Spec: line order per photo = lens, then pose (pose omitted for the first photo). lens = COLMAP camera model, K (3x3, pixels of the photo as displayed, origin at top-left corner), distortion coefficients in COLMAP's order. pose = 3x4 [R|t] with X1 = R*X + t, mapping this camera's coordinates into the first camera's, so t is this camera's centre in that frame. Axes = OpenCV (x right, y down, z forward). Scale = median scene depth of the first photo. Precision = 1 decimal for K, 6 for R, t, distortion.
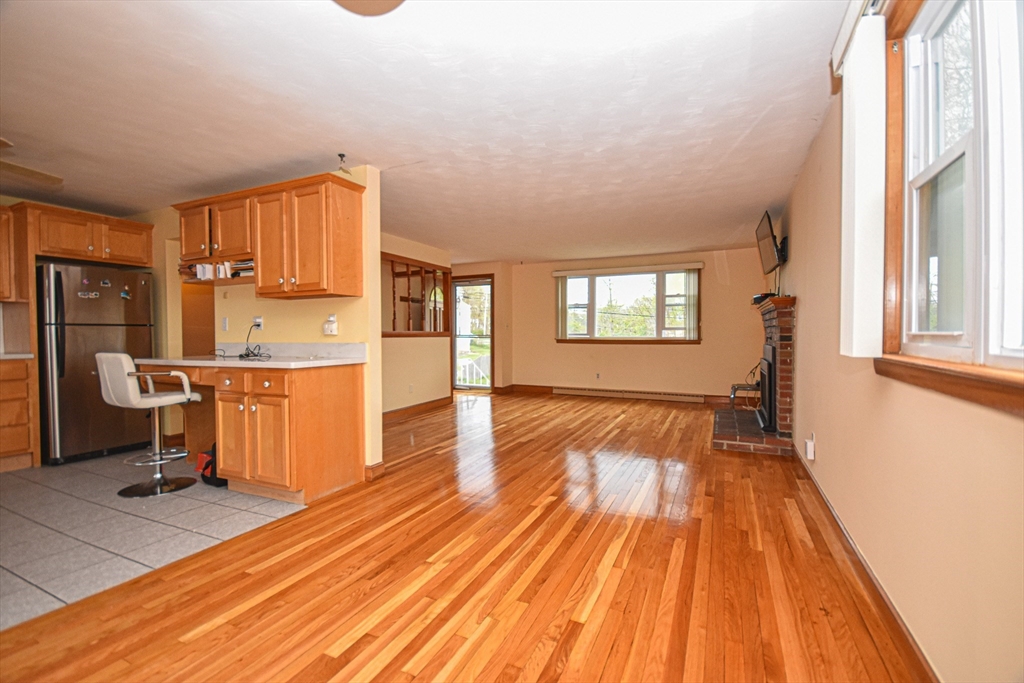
lens RADIAL K [[450.7, 0, 514.1], [0, 450.7, 343.2], [0, 0, 1]] dist [0.008648, -0.010346]
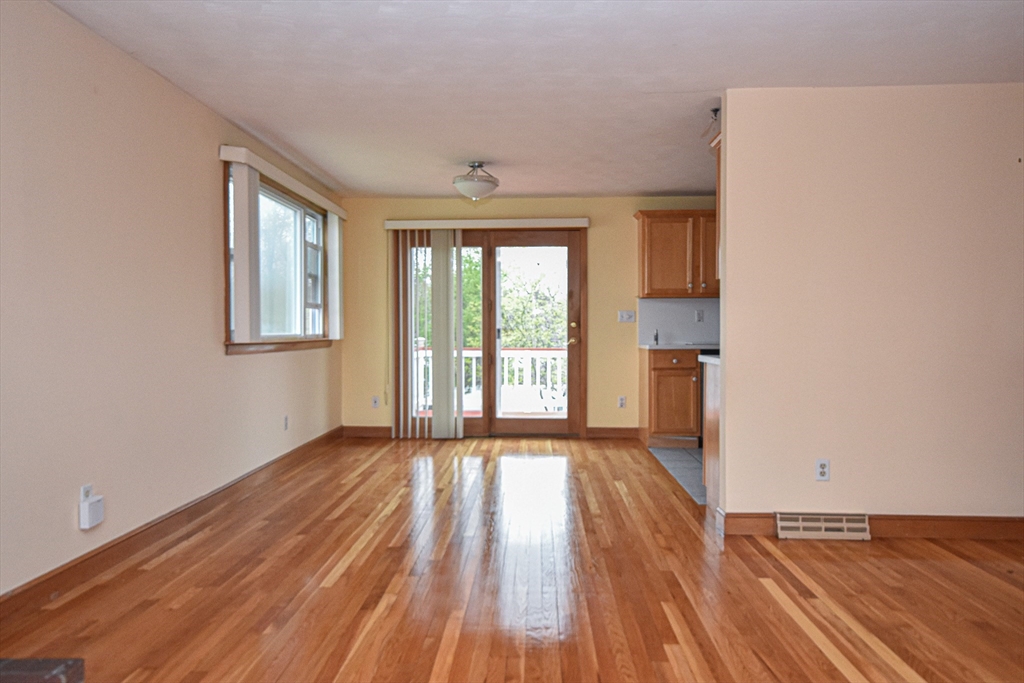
lens RADIAL K [[766.5, 0, 514.0], [0, 766.5, 340.2], [0, 0, 1]] dist [0.004199, 0.001693]
pose [[-0.920074, 0.010255, -0.391610, 0.371092], [-0.001915, 0.999528, 0.030673, -0.029862], [0.391739, 0.028971, -0.919620, 1.567209]]
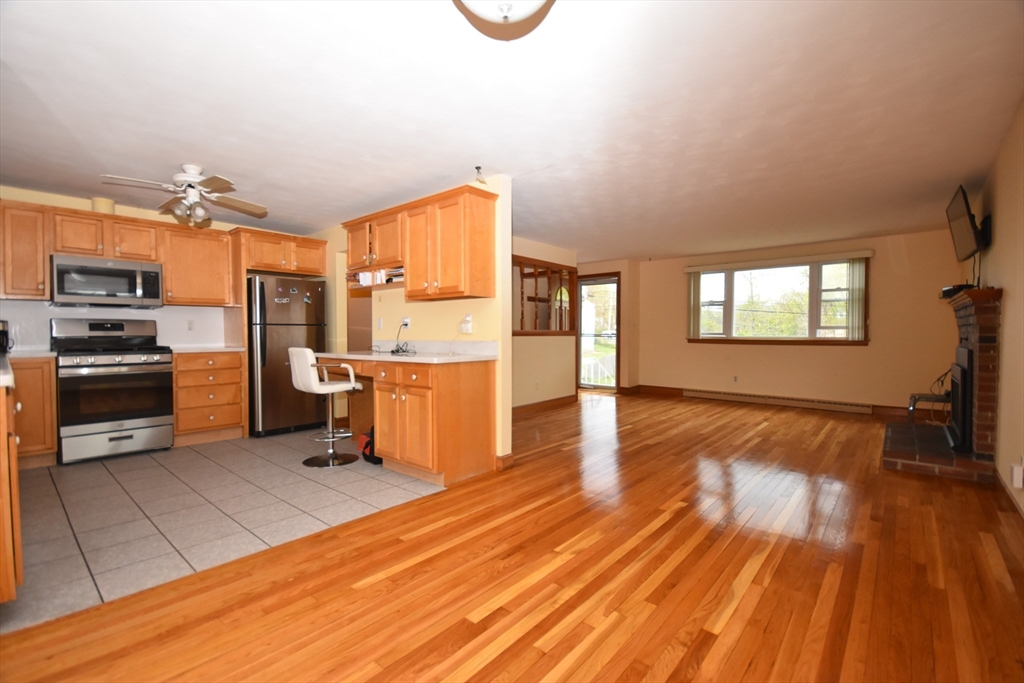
lens RADIAL K [[450.7, 0, 511.2], [0, 450.7, 343.5], [0, 0, 1]] dist [0.008648, -0.010346]
pose [[0.961405, 0.009311, -0.274980, -0.003661], [-0.008407, 0.999955, 0.004466, 0.000004], [0.275010, -0.001981, 0.961439, -0.017090]]
